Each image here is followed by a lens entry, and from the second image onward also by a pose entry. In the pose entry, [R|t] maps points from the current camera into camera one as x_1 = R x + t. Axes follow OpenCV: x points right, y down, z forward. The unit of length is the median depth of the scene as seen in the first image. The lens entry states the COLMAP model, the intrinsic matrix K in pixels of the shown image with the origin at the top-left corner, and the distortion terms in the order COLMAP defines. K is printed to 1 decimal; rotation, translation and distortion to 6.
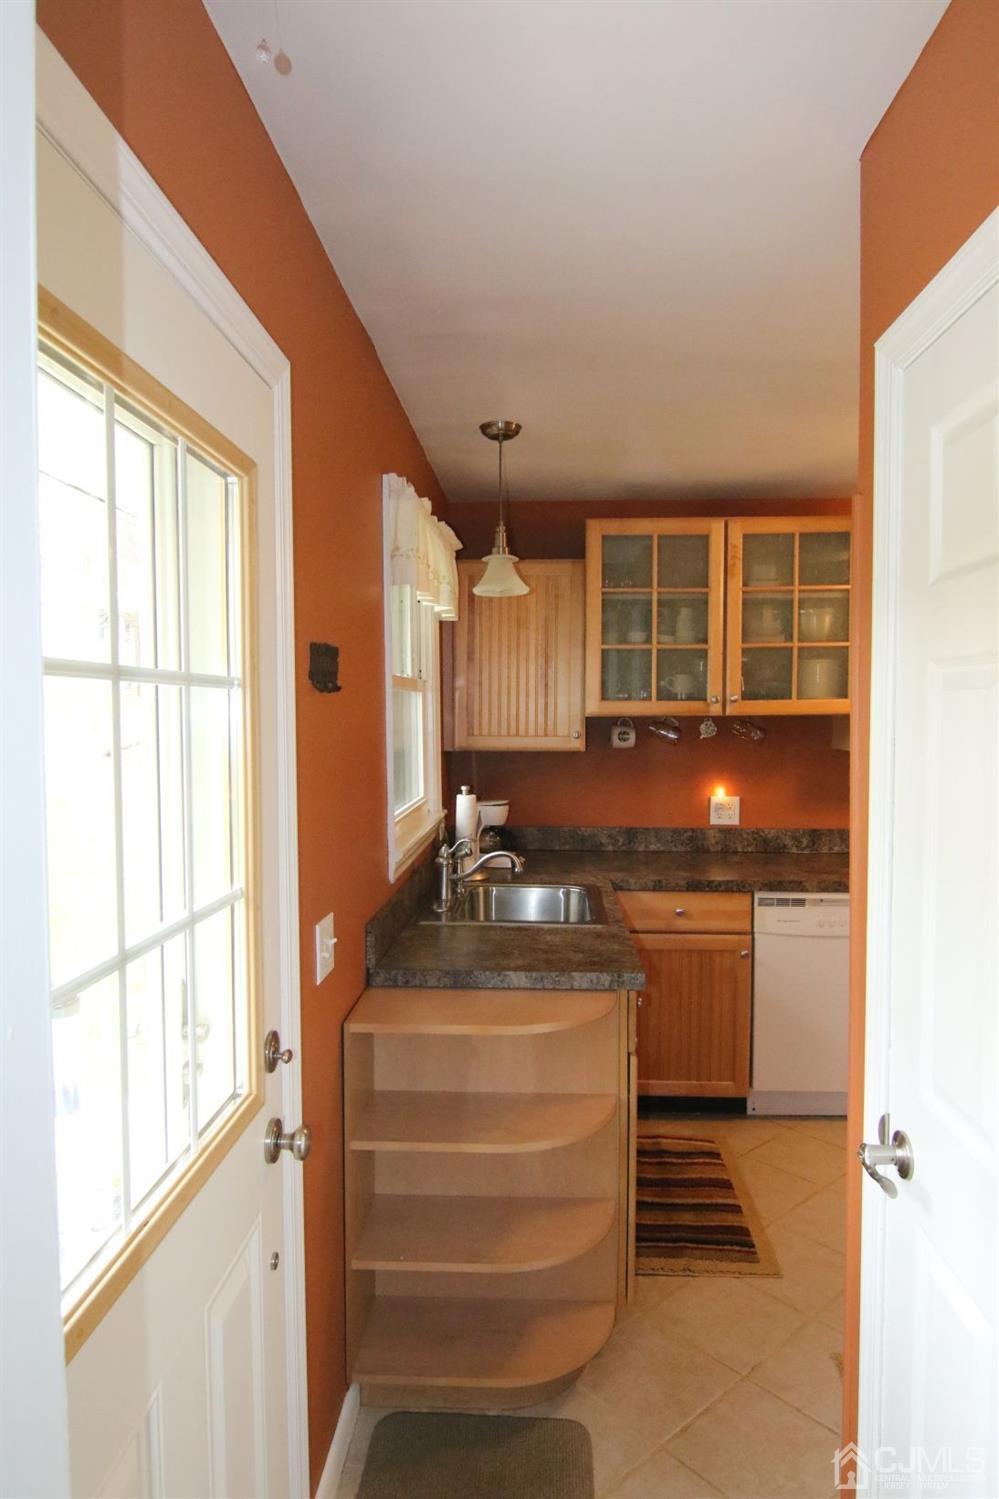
lens RADIAL K [[907.5, 0, 504.5], [0, 907.5, 749.8], [0, 0, 1]] dist [0.007217, 0.000306]
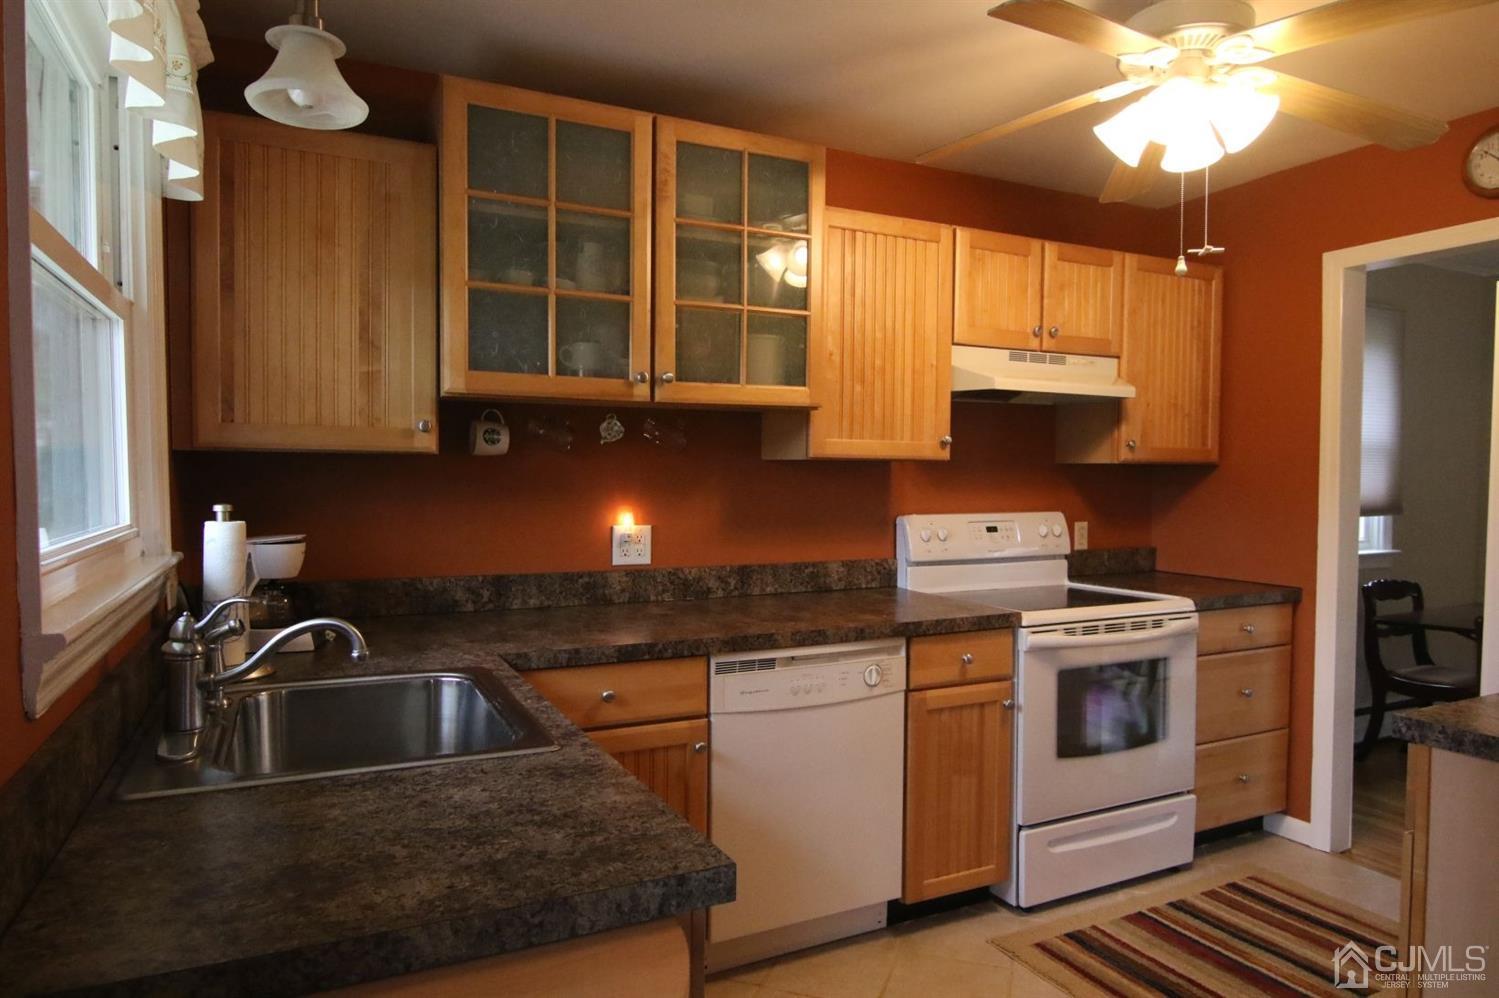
lens RADIAL K [[926.0, 0, 755.8], [0, 926.0, 507.0], [0, 0, 1]] dist [-0.011378, -0.004194]
pose [[0.874080, -0.011050, 0.485656, -0.030747], [0.012280, 0.999924, 0.000650, 0.042426], [-0.485627, 0.005396, 0.874150, 0.351460]]
